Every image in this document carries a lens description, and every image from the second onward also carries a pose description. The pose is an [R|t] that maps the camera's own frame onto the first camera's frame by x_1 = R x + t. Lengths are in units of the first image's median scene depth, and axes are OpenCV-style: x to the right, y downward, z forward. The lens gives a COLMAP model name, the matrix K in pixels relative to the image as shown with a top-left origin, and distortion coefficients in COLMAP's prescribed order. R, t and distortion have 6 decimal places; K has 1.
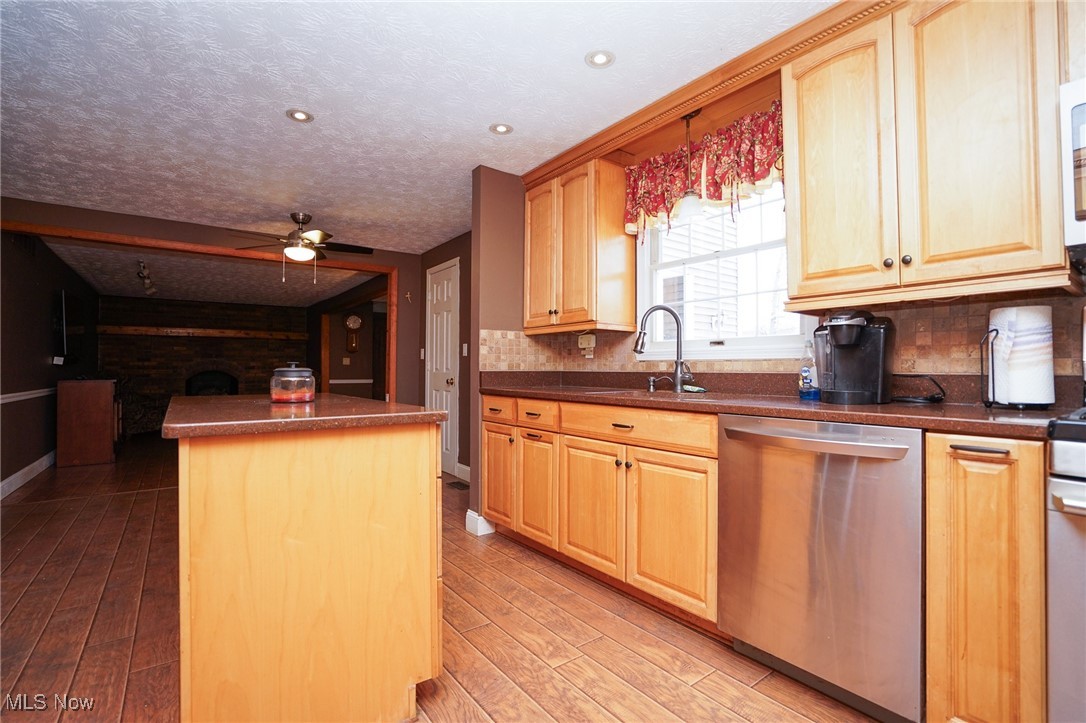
lens RADIAL K [[496.4, 0, 545.7], [0, 496.4, 365.2], [0, 0, 1]] dist [-0.035287, 0.007915]
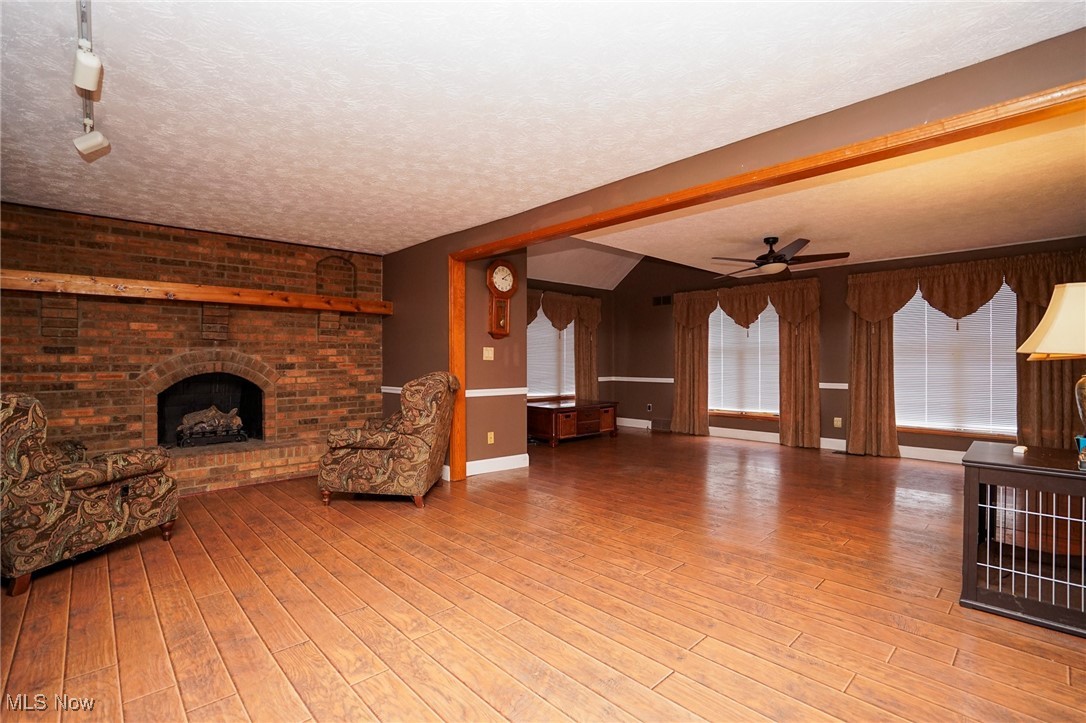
lens RADIAL K [[496.4, 0, 549.4], [0, 496.4, 364.0], [0, 0, 1]] dist [-0.035287, 0.007915]
pose [[0.993243, -0.003333, 0.116008, -0.401557], [0.002099, 0.999940, 0.010759, -0.002429], [-0.116037, -0.010443, 0.993190, 0.473046]]
